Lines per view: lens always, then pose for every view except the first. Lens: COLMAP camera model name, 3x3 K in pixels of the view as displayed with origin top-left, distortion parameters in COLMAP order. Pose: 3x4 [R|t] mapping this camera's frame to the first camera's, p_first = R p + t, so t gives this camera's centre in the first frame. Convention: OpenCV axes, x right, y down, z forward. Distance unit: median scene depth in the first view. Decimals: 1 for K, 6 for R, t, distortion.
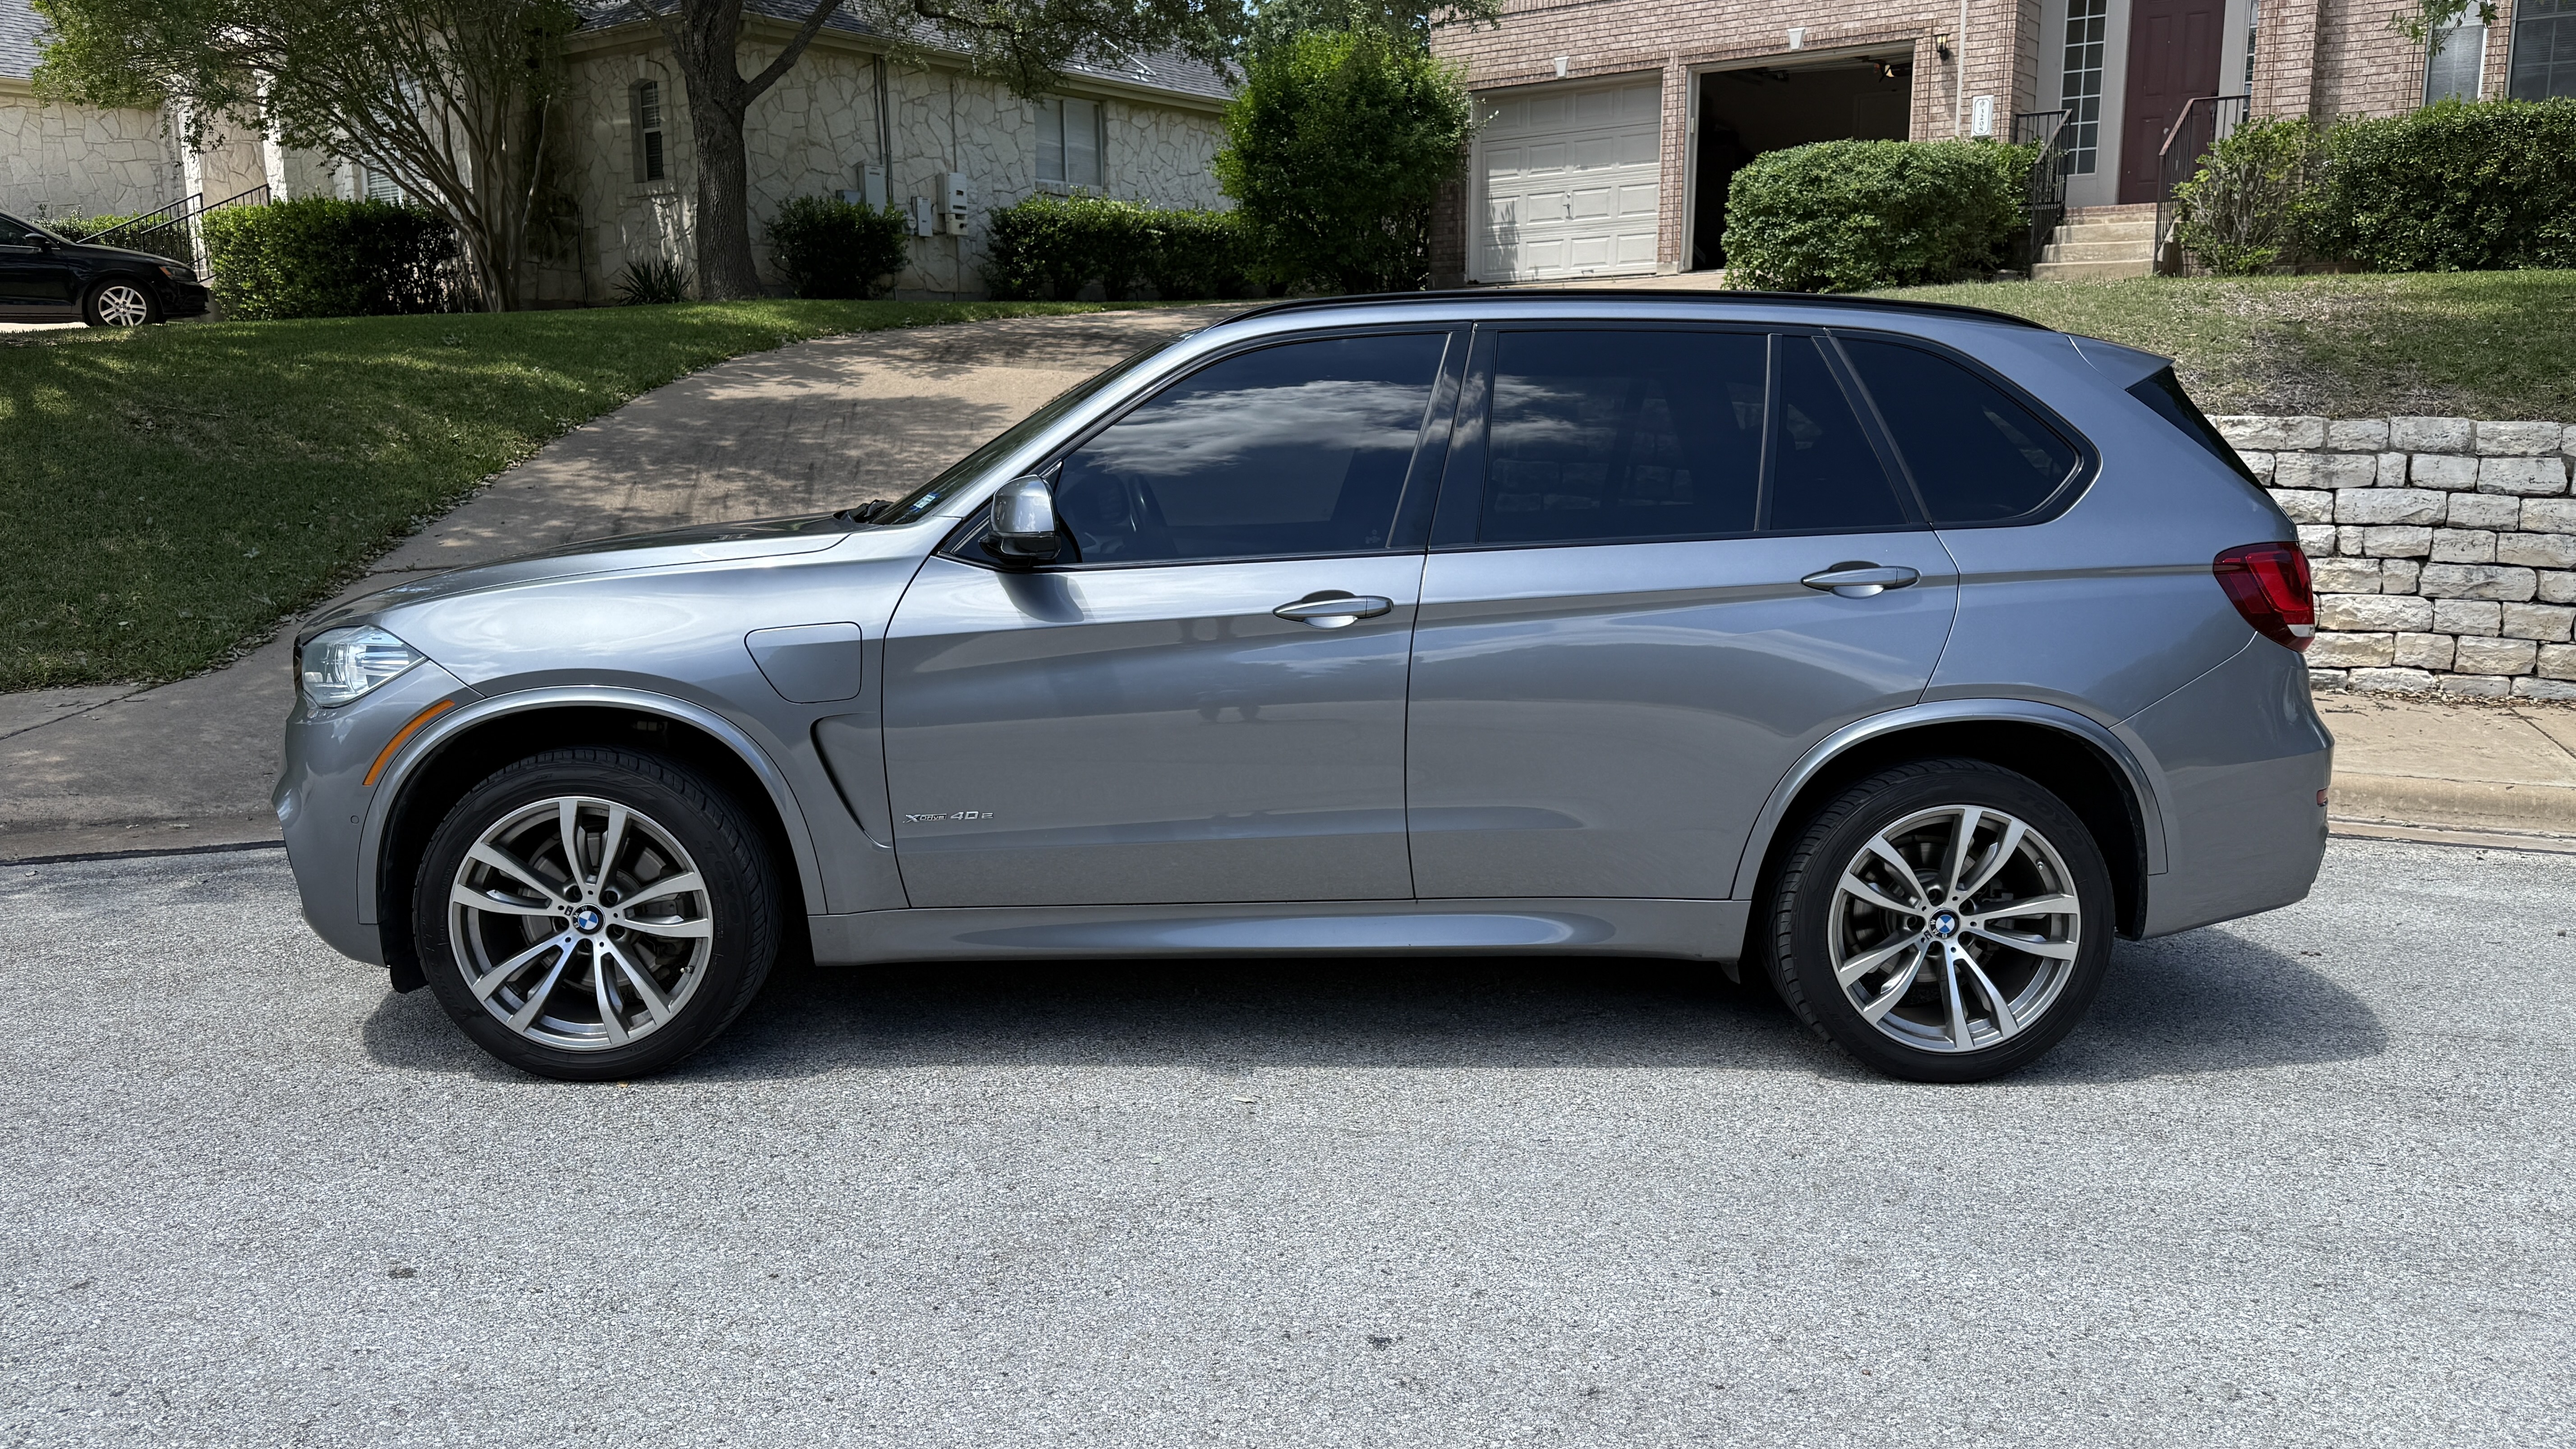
lens RADIAL K [[1900.4, 0, 1288.0], [0, 1900.4, 724.5], [0, 0, 1]] dist [0.027474, -0.046723]
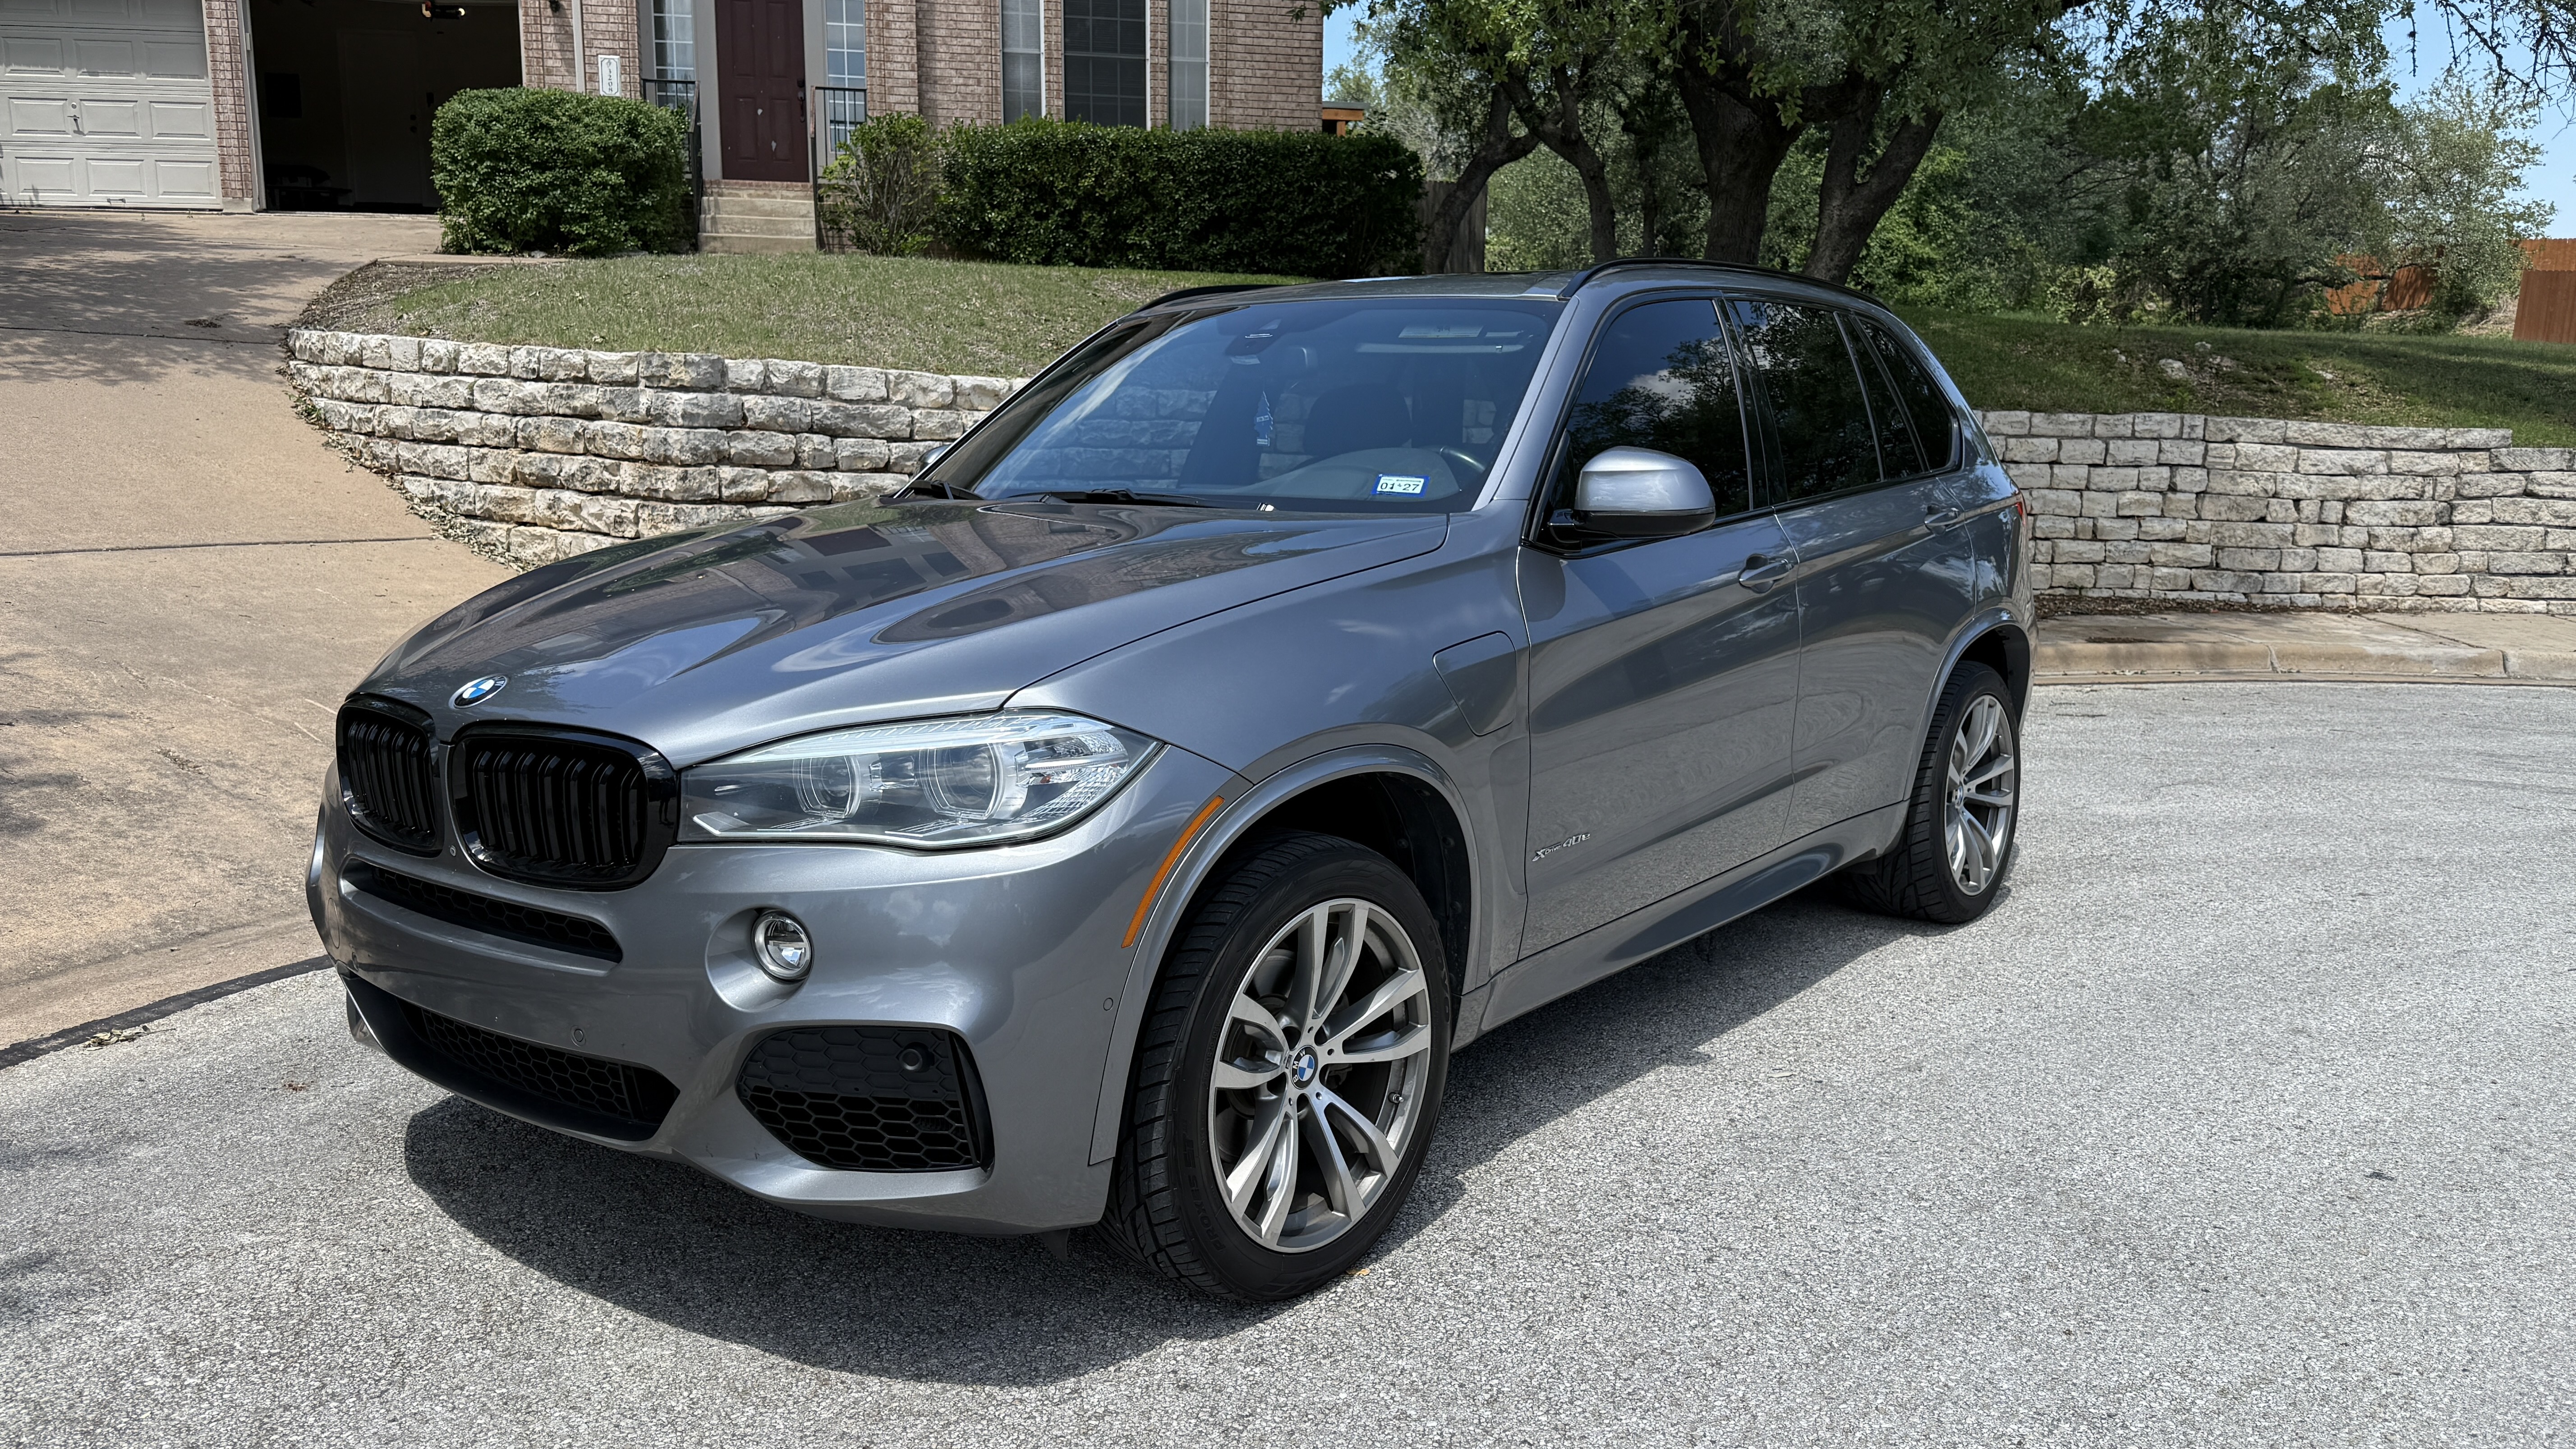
lens RADIAL K [[1900.4, 0, 1288.0], [0, 1900.4, 724.5], [0, 0, 1]] dist [0.027474, -0.046723]
pose [[0.650193, -0.124232, 0.749543, -0.222999], [0.112586, 0.991404, 0.066657, -0.018805], [-0.751381, 0.041048, 0.658591, 0.130337]]
